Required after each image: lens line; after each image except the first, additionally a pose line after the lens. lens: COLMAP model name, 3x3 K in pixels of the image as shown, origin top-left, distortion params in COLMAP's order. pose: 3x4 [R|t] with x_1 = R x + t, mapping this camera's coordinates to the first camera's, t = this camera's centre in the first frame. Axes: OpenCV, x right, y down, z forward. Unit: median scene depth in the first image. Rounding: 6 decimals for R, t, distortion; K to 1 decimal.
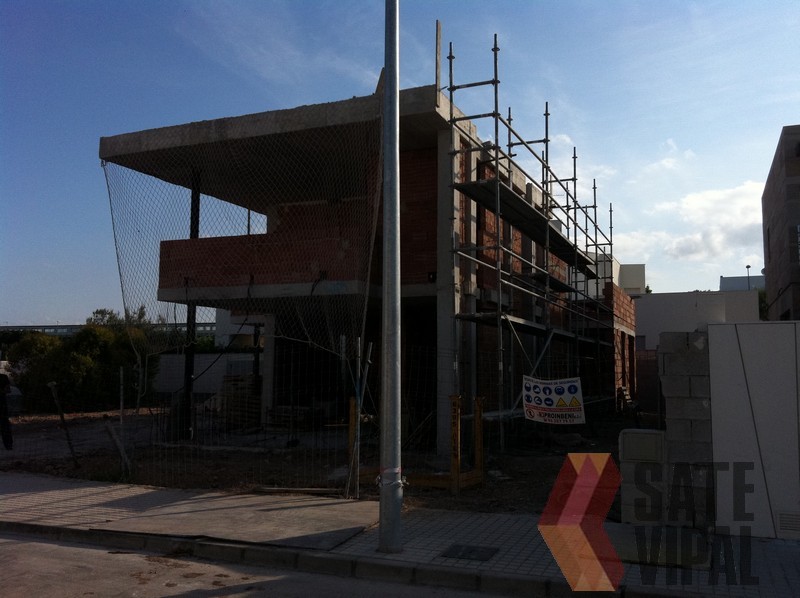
lens RADIAL K [[740.7, 0, 400.0], [0, 740.7, 299.0], [0, 0, 1]] dist [0.082193, -0.002125]
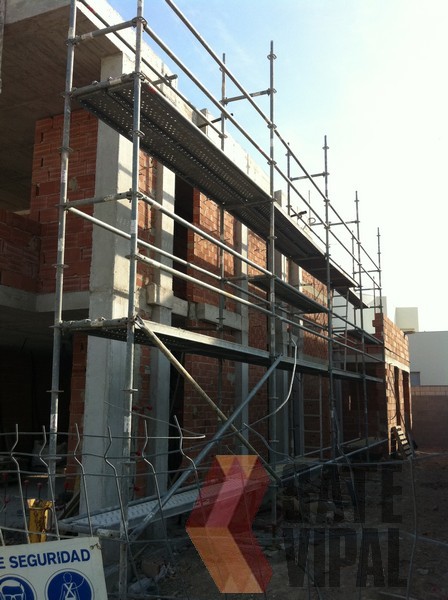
lens RADIAL K [[555.6, 0, 224.0], [0, 555.6, 300.0], [0, 0, 1]] dist [0.082193, -0.002125]
pose [[0.999824, 0.002569, -0.018609, 0.101579], [-0.004040, 0.996829, -0.079474, 0.018369], [0.018345, 0.079535, 0.996663, 0.303099]]
